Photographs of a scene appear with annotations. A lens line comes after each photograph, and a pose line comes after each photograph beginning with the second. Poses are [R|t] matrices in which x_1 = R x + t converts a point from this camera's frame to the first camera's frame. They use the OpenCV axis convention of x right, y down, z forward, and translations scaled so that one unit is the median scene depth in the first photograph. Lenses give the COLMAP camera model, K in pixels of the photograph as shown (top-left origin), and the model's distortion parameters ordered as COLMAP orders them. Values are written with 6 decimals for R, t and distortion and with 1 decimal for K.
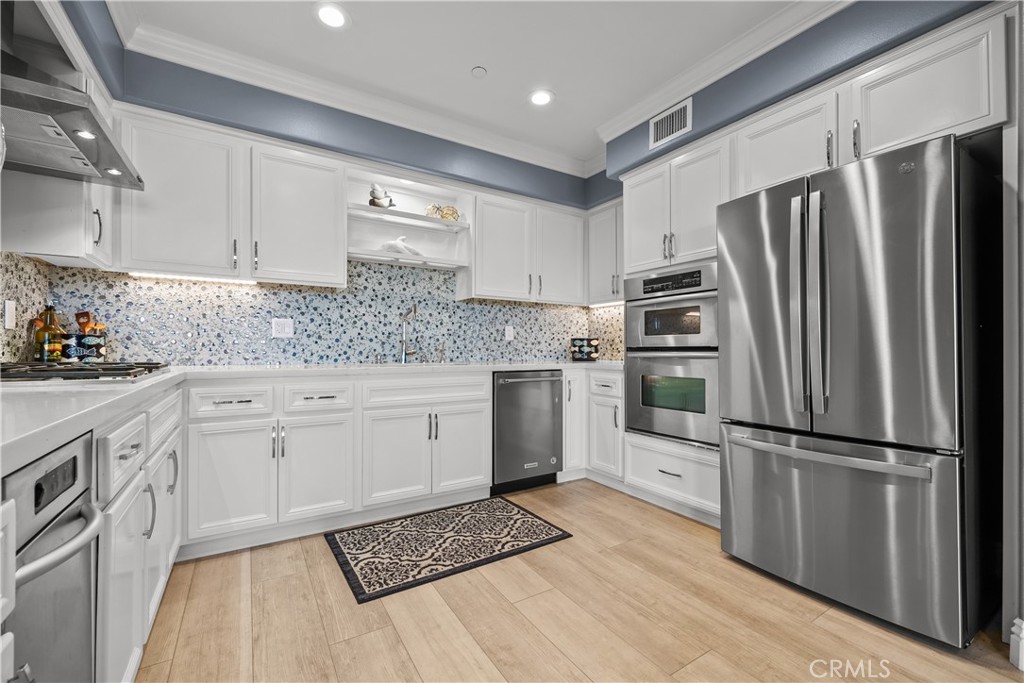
lens RADIAL K [[412.5, 0, 499.8], [0, 412.5, 349.3], [0, 0, 1]] dist [-0.002959, -0.000091]
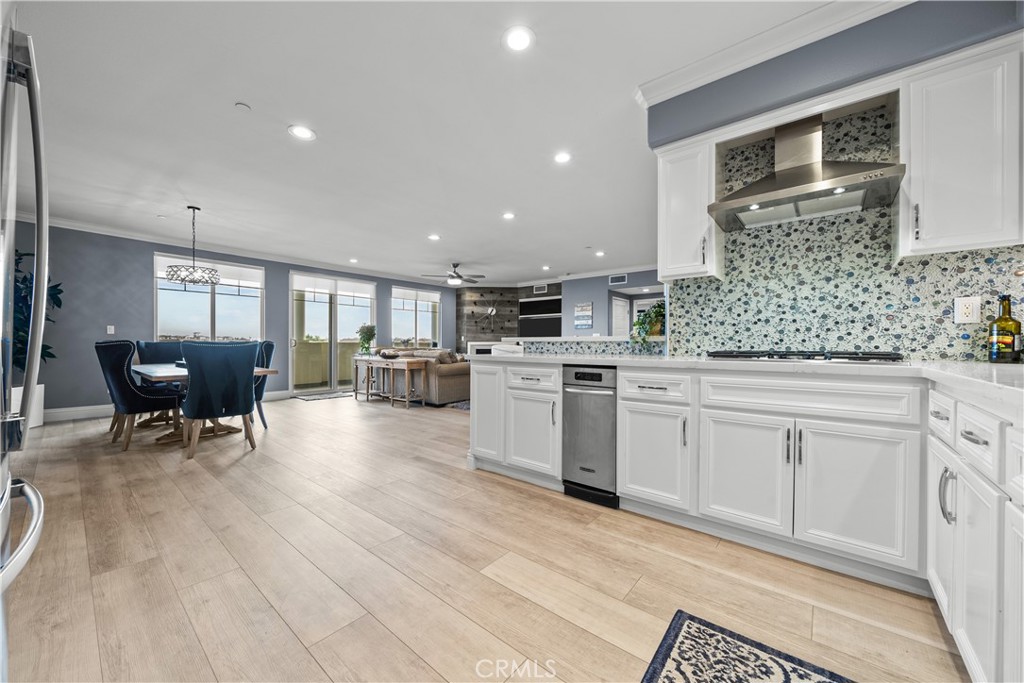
lens RADIAL K [[382.5, 0, 508.1], [0, 382.5, 345.5], [0, 0, 1]] dist [-0.005141, -0.000123]
pose [[-0.946329, -0.004399, -0.323175, 0.214231], [-0.005407, 0.999983, 0.002219, 0.010882], [0.323160, 0.003847, -0.946336, 1.180632]]
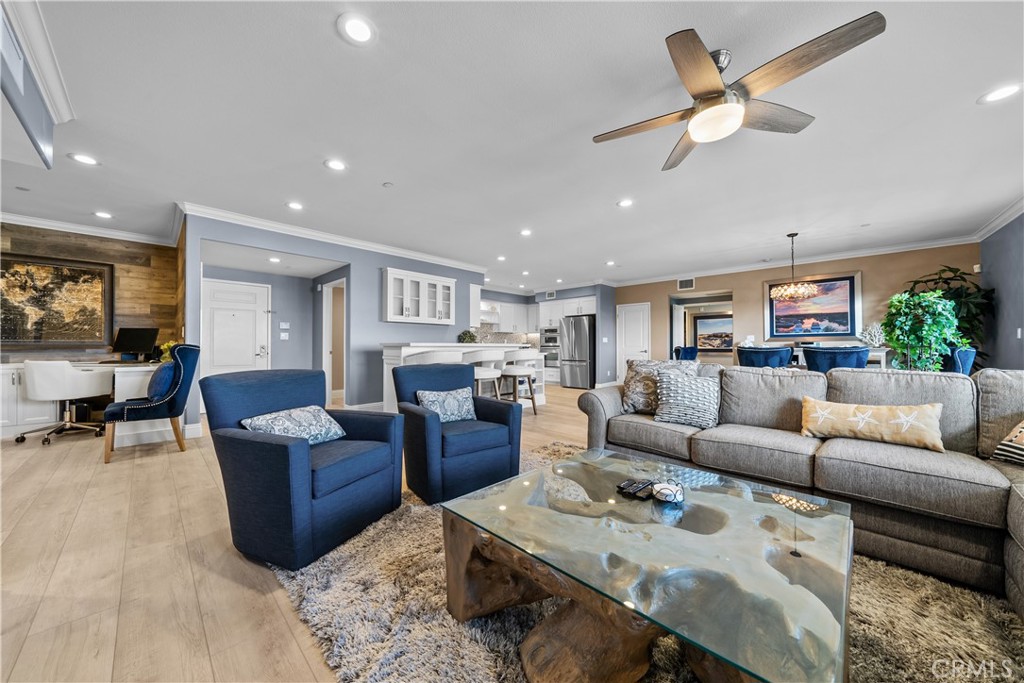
lens RADIAL K [[353.5, 0, 504.2], [0, 353.5, 341.1], [0, 0, 1]] dist [-0.004261, -0.000294]
pose [[0.967570, 0.000126, 0.252603, -1.072234], [0.003384, 0.999904, -0.013461, -0.011528], [-0.252581, 0.013879, 0.967476, -2.644341]]
